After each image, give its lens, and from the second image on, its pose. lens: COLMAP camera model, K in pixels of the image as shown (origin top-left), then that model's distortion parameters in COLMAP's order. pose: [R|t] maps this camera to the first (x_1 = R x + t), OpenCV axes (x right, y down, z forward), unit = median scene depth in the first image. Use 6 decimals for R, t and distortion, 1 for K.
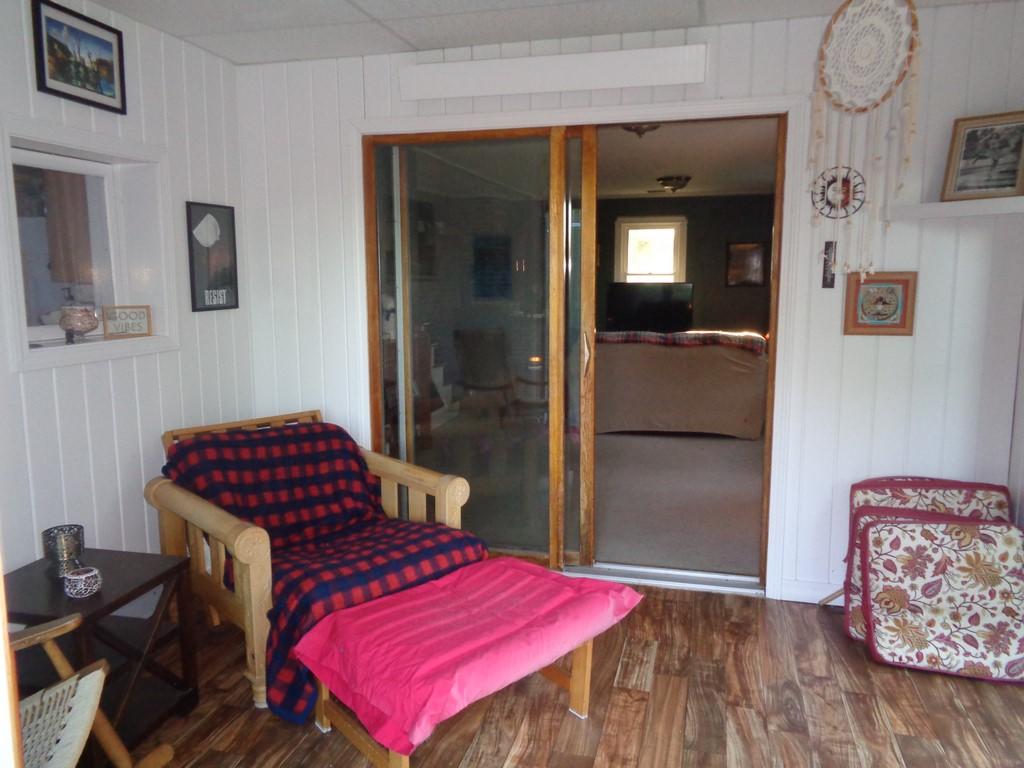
lens RADIAL K [[771.6, 0, 512.0], [0, 771.6, 384.0], [0, 0, 1]] dist [0.007245, -0.000201]
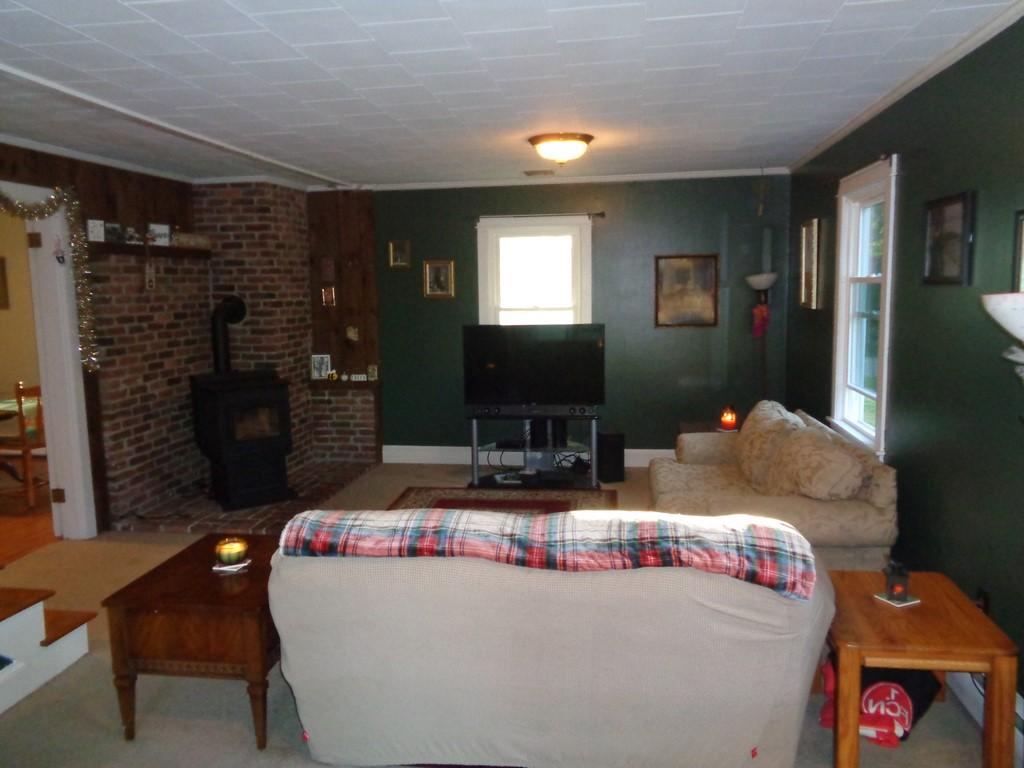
lens RADIAL K [[771.6, 0, 512.0], [0, 771.6, 384.0], [0, 0, 1]] dist [0.007245, -0.000201]
pose [[0.994350, -0.024634, 0.103254, 0.100877], [0.026231, 0.999556, -0.014144, -0.078742], [-0.102860, 0.016772, 0.994554, 0.415394]]
